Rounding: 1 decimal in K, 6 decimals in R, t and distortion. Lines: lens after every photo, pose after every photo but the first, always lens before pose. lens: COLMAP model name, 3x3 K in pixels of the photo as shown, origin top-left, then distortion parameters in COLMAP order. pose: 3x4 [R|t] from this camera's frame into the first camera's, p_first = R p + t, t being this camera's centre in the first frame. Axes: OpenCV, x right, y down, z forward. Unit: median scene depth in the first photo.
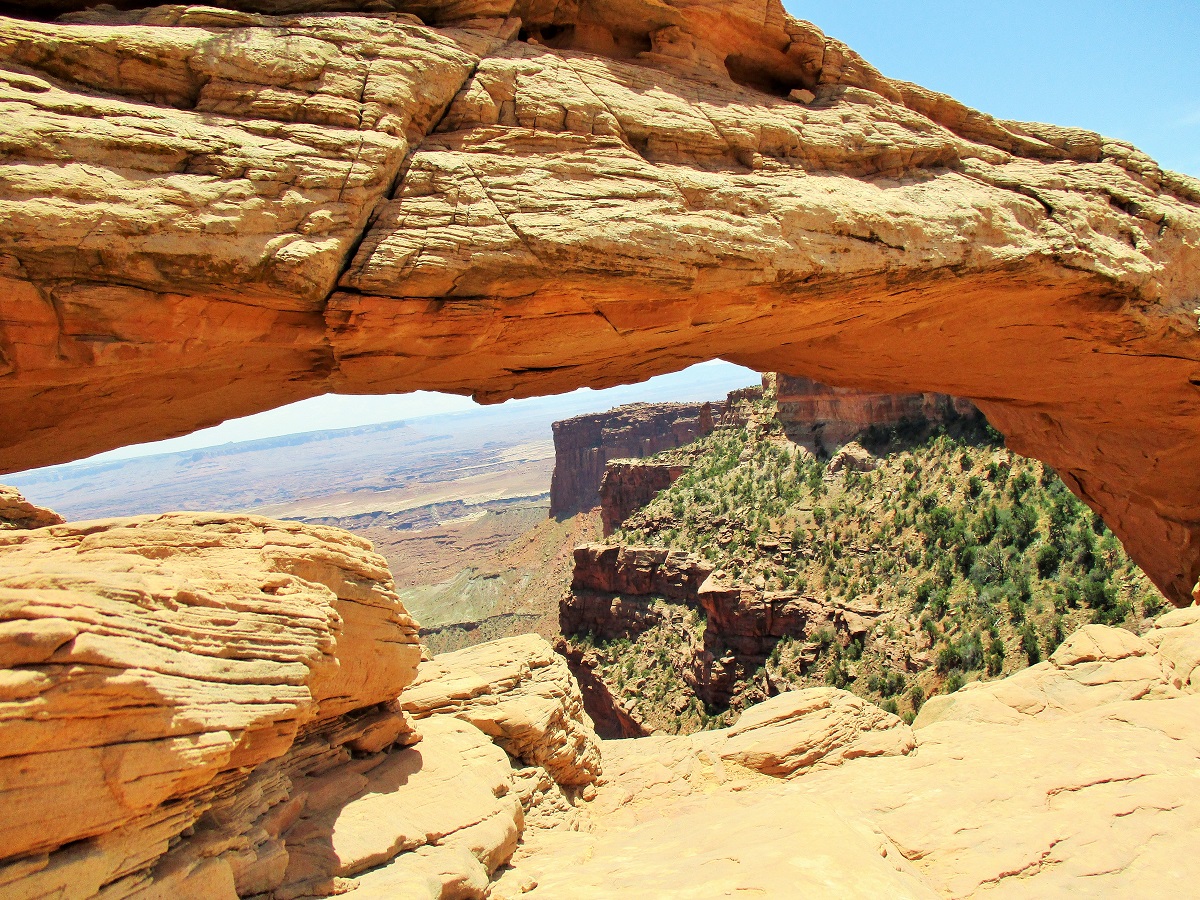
lens RADIAL K [[965.5, 0, 600.0], [0, 965.5, 450.0], [0, 0, 1]] dist [-0.055982, 0.040851]
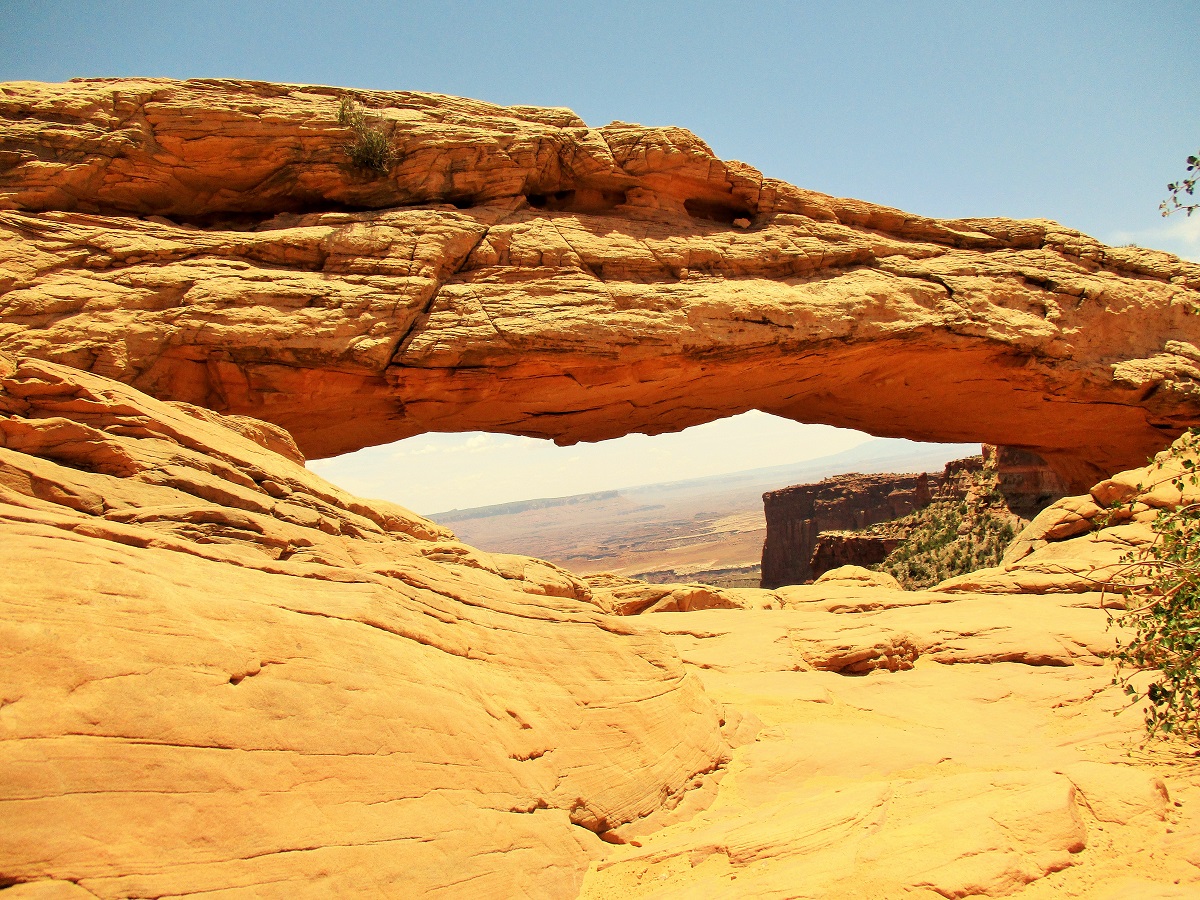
lens RADIAL K [[965.5, 0, 600.0], [0, 965.5, 450.0], [0, 0, 1]] dist [-0.055982, 0.040851]
pose [[0.975372, -0.003615, -0.220537, 0.367158], [-0.012815, 0.997248, -0.073027, 0.088697], [0.220194, 0.074054, 0.972641, -0.485714]]
